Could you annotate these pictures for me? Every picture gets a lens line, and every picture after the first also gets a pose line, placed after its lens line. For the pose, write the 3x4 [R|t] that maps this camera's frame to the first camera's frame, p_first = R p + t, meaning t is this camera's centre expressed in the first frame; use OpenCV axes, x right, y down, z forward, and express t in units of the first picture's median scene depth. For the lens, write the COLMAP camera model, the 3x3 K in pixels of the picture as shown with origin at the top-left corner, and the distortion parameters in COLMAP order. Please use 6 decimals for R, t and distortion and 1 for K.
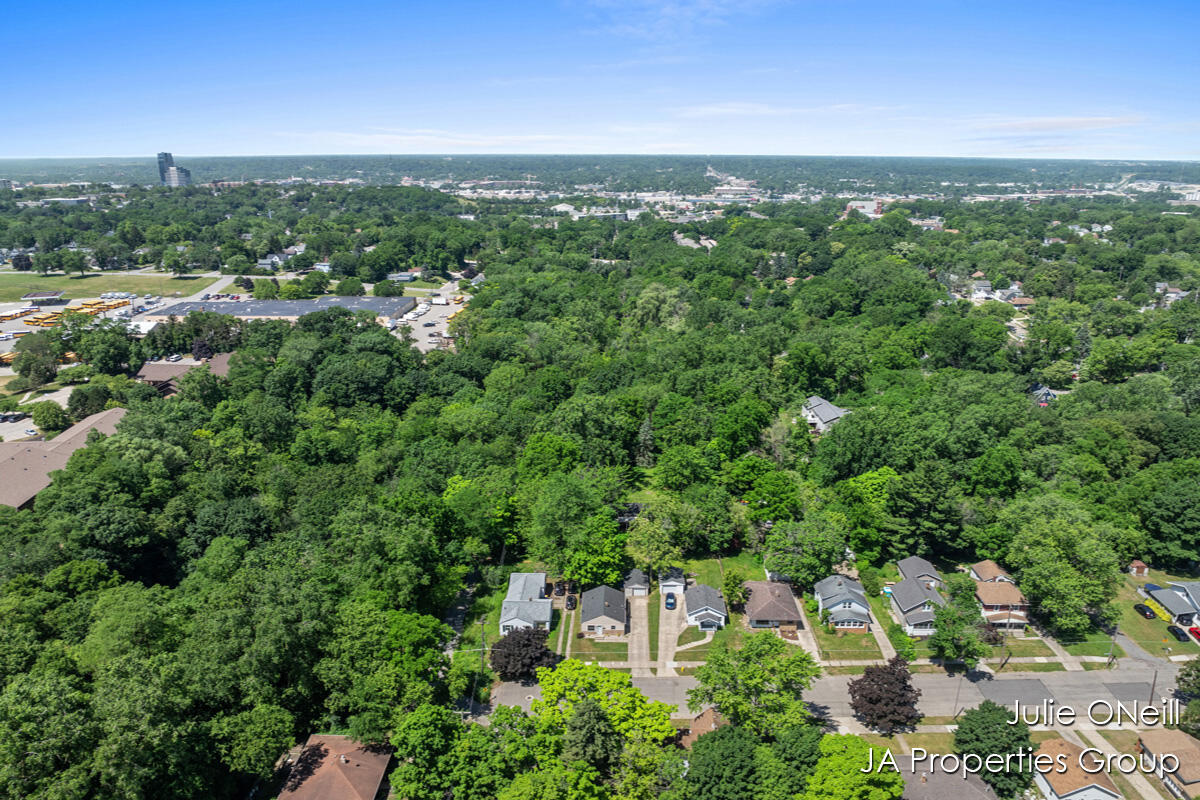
lens RADIAL K [[844.2, 0, 604.5], [0, 844.2, 417.0], [0, 0, 1]] dist [-0.040957, 0.000683]
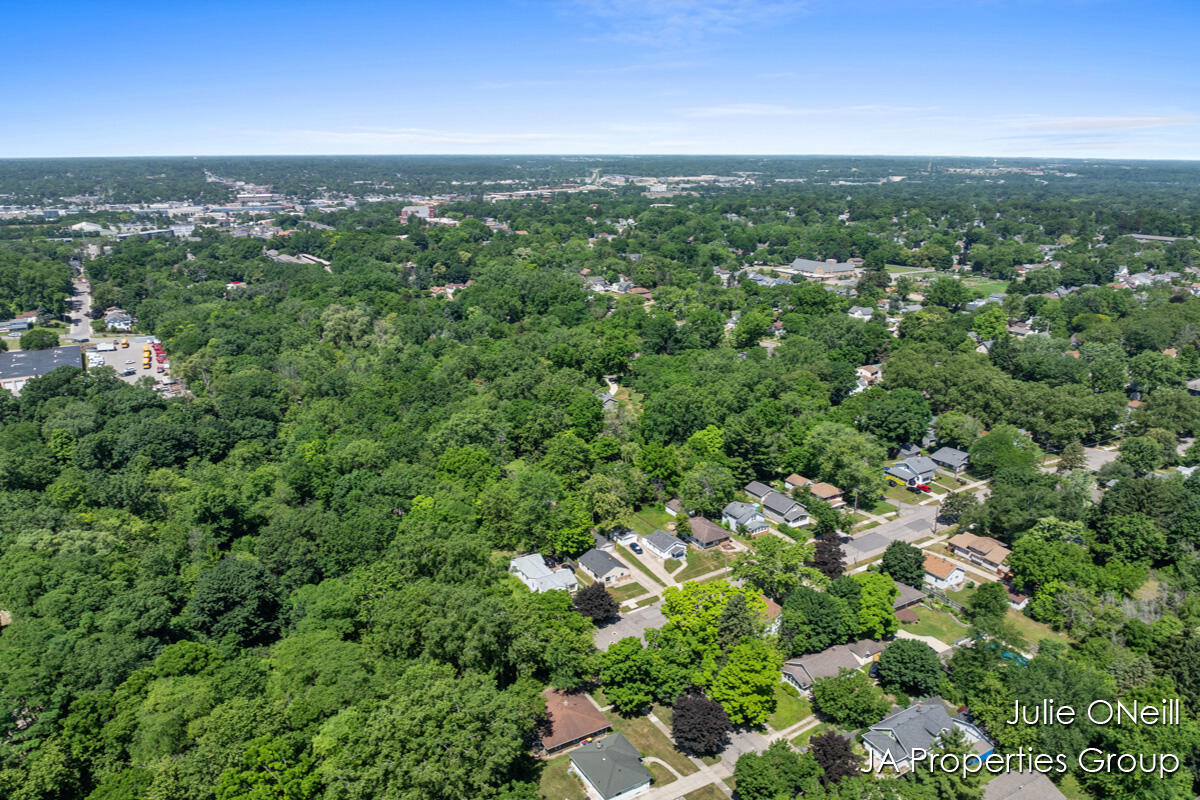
lens RADIAL K [[844.2, 0, 604.5], [0, 844.2, 417.0], [0, 0, 1]] dist [-0.040957, 0.000683]
pose [[0.841953, -0.159537, 0.515426, -0.613020], [0.158752, 0.986249, 0.045945, -0.053158], [-0.515668, 0.043141, 0.855702, -0.113425]]
